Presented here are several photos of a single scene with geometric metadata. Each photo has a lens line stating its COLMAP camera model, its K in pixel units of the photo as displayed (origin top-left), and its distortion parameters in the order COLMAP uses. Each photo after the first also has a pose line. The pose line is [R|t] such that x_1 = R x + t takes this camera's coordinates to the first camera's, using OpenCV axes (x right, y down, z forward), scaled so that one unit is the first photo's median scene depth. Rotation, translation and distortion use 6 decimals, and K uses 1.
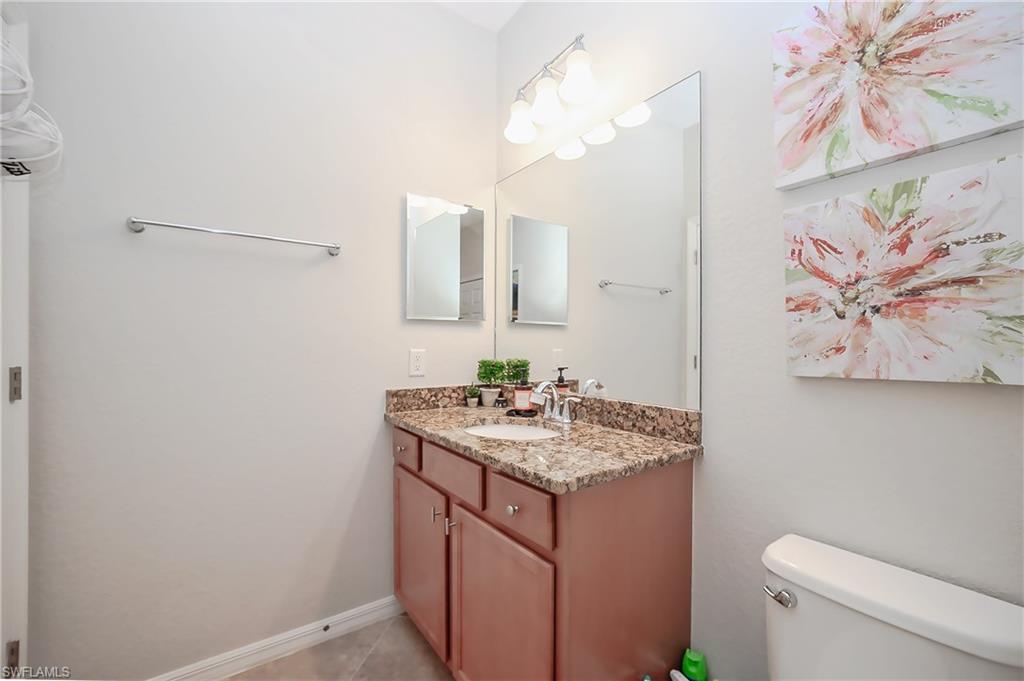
lens RADIAL K [[415.0, 0, 508.6], [0, 415.0, 340.3], [0, 0, 1]] dist [-0.020980, 0.000277]
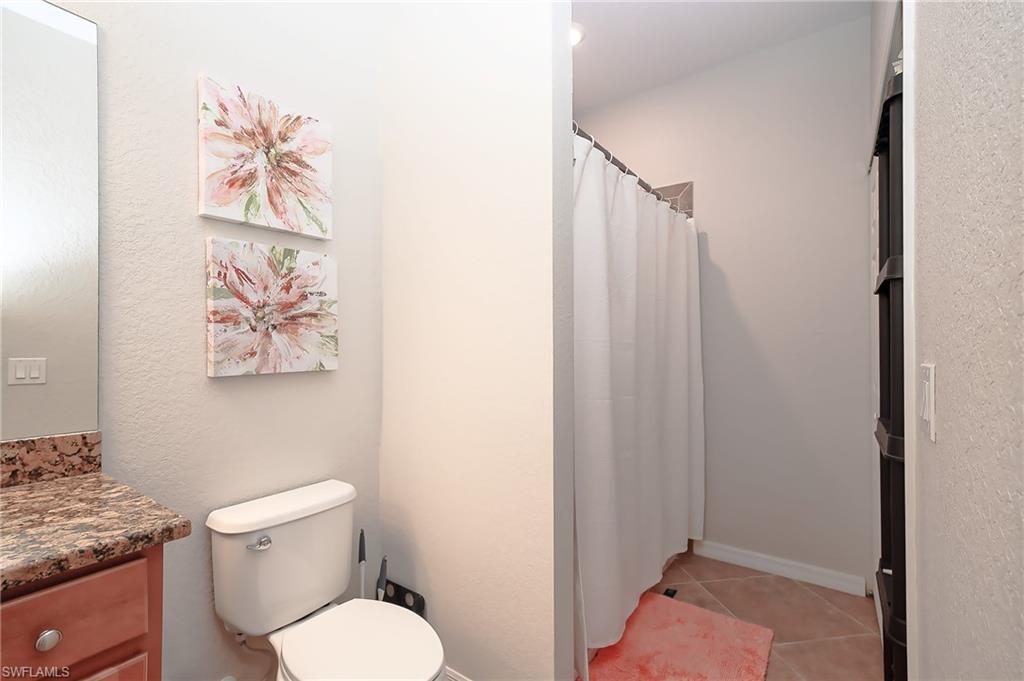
lens RADIAL K [[415.0, 0, 508.6], [0, 415.0, 340.3], [0, 0, 1]] dist [-0.020980, 0.000277]
pose [[-0.295994, 0.021769, 0.954942, -0.775910], [-0.002886, 0.999715, -0.023684, 0.007189], [-0.955185, -0.009766, -0.295847, 0.601798]]
